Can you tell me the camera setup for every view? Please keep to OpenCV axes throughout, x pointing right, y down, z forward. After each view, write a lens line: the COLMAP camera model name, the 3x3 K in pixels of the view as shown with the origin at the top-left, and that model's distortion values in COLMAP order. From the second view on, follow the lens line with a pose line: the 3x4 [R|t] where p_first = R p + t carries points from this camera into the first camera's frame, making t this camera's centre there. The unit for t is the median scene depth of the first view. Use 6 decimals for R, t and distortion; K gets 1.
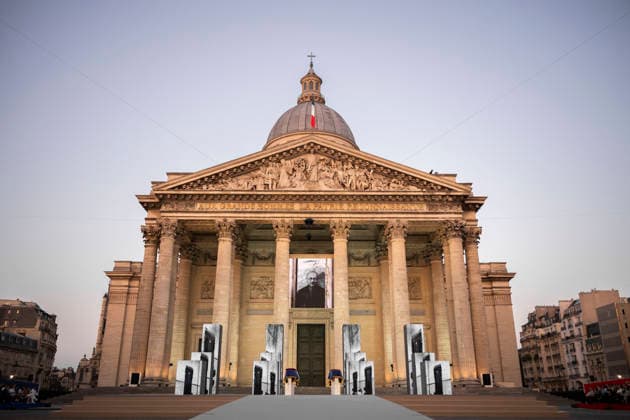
lens RADIAL K [[510.7, 0, 313.2], [0, 510.7, 211.3], [0, 0, 1]] dist [-0.000949, 0.000375]
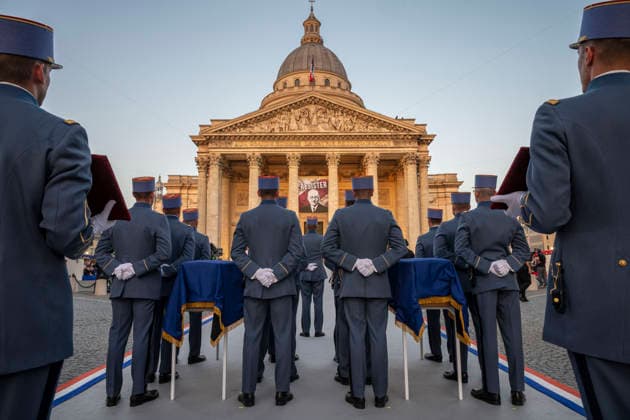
lens RADIAL K [[429.8, 0, 315.6], [0, 429.8, 209.0], [0, 0, 1]] dist [0.003091, 0.001175]
pose [[0.999960, -0.008922, 0.000051, 0.002235], [0.008717, 0.978122, 0.207848, -0.078446], [-0.001904, -0.207839, 0.978161, -0.217309]]
